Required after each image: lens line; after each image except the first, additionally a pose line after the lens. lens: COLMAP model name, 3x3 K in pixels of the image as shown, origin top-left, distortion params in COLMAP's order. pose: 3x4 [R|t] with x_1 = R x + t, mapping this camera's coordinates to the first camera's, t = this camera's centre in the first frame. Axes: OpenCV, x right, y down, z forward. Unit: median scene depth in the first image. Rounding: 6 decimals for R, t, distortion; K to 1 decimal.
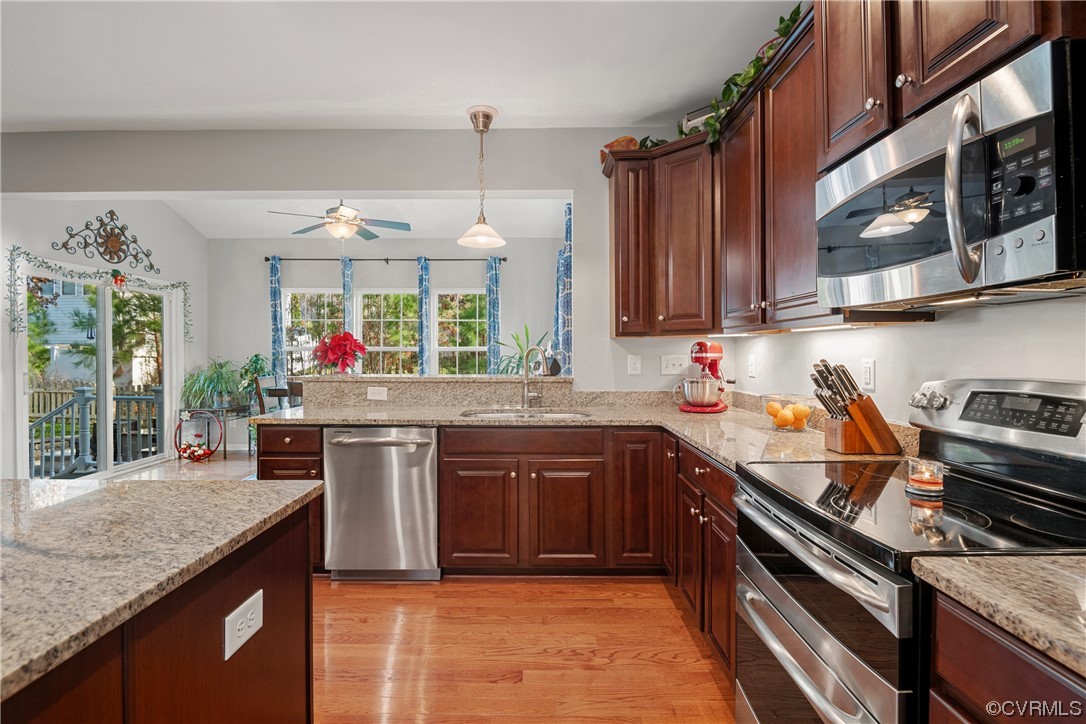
lens RADIAL K [[497.7, 0, 536.9], [0, 497.7, 355.3], [0, 0, 1]] dist [0.001315, -0.007625]
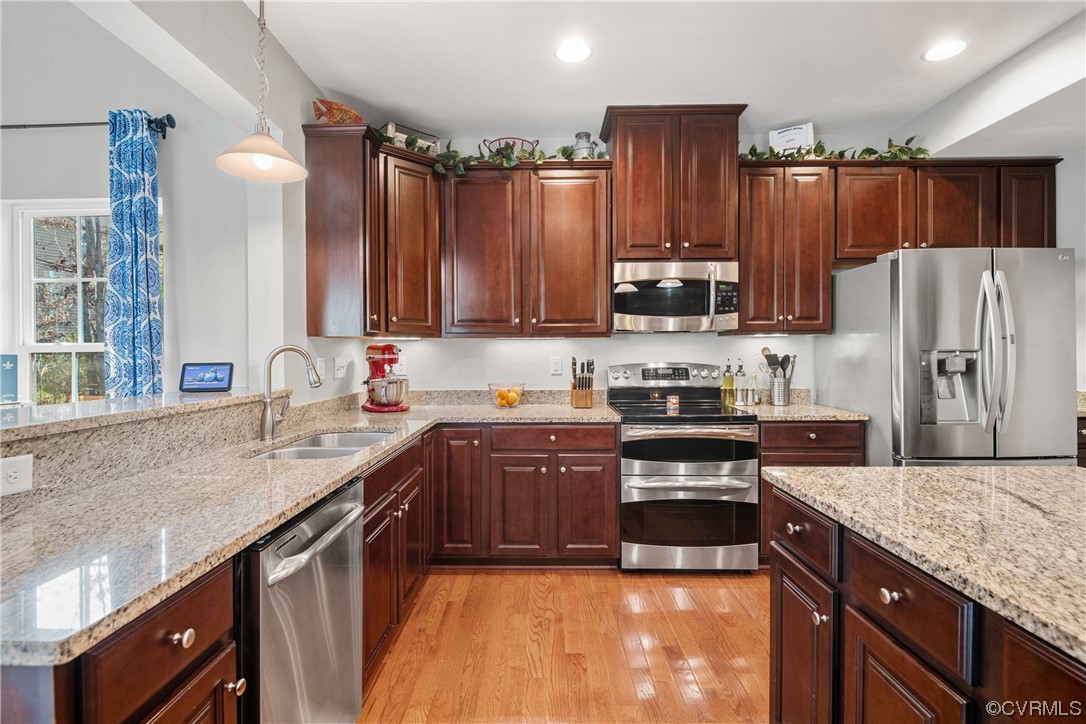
lens RADIAL K [[497.7, 0, 538.8], [0, 497.7, 355.1], [0, 0, 1]] dist [0.001315, -0.007625]
pose [[0.009130, -0.006819, 0.999935, -0.801068], [0.010168, 0.999926, 0.006726, -0.007057], [-0.999907, 0.010105, 0.009199, 0.769767]]
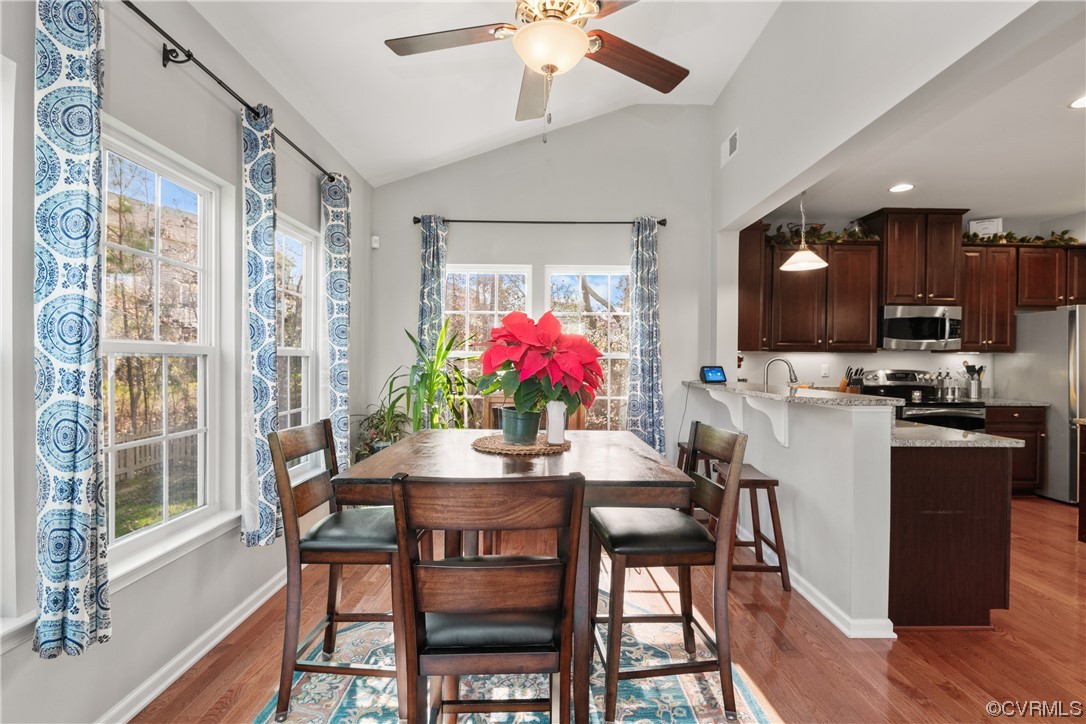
lens RADIAL K [[497.7, 0, 541.8], [0, 497.7, 356.5], [0, 0, 1]] dist [0.001315, -0.007625]
pose [[-0.012878, 0.002262, 0.999915, -1.434946], [-0.003847, 0.999990, -0.002312, -0.017153], [-0.999910, -0.003876, -0.012869, 1.862593]]
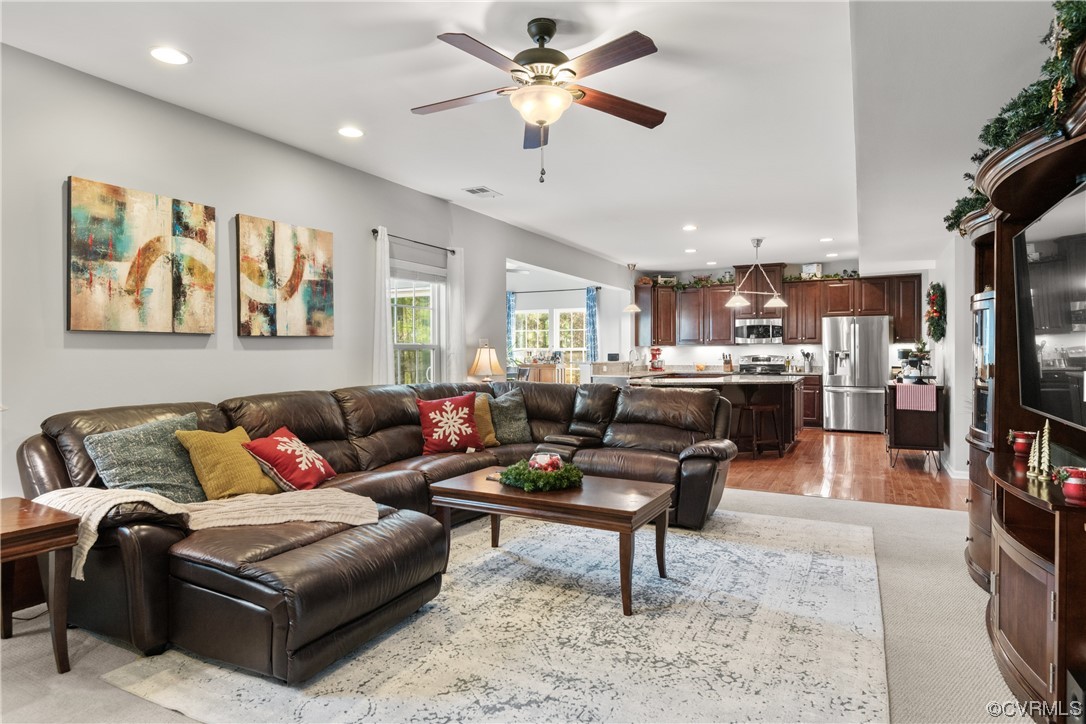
lens RADIAL K [[619.5, 0, 543.6], [0, 619.5, 356.6], [0, 0, 1]] dist [-0.003484, -0.000236]
pose [[0.461933, -0.002630, 0.886911, -3.806971], [0.004592, 0.999989, 0.000574, 0.022893], [-0.886903, 0.003807, 0.461940, -0.144948]]
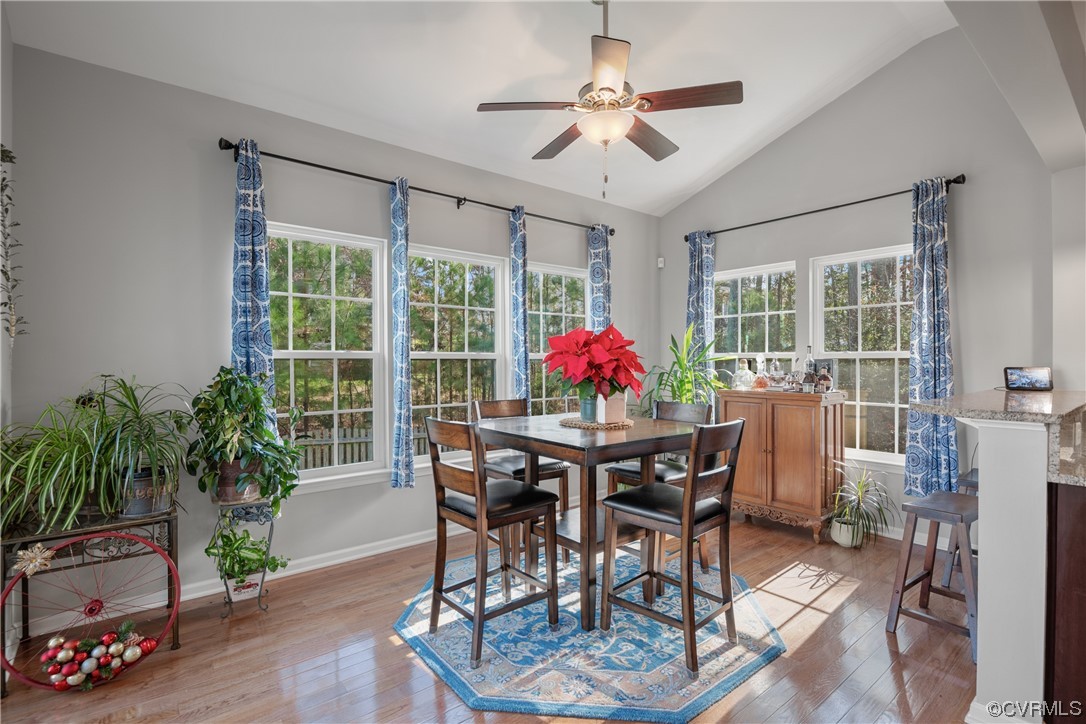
lens RADIAL K [[520.1, 0, 542.7], [0, 520.1, 357.9], [0, 0, 1]] dist [-0.001873, -0.001555]
pose [[0.773410, -0.002638, 0.633900, -1.446382], [0.006417, 0.999973, -0.003667, -0.016490], [-0.633873, 0.006904, 0.773406, 1.139985]]
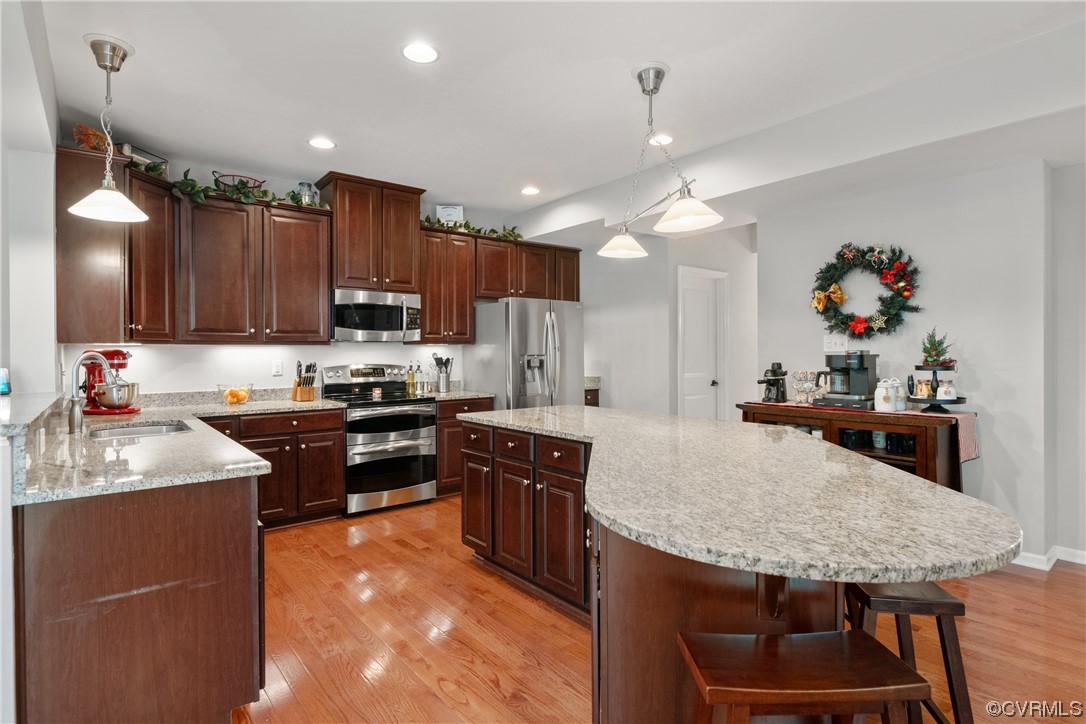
lens RADIAL K [[544.4, 0, 539.4], [0, 544.4, 357.5], [0, 0, 1]] dist [-0.019166, -0.000240]
pose [[-0.630091, -0.003136, 0.776515, -1.324787], [0.009672, 0.999883, 0.011887, -0.015301], [-0.776461, 0.015000, -0.629987, 1.162902]]
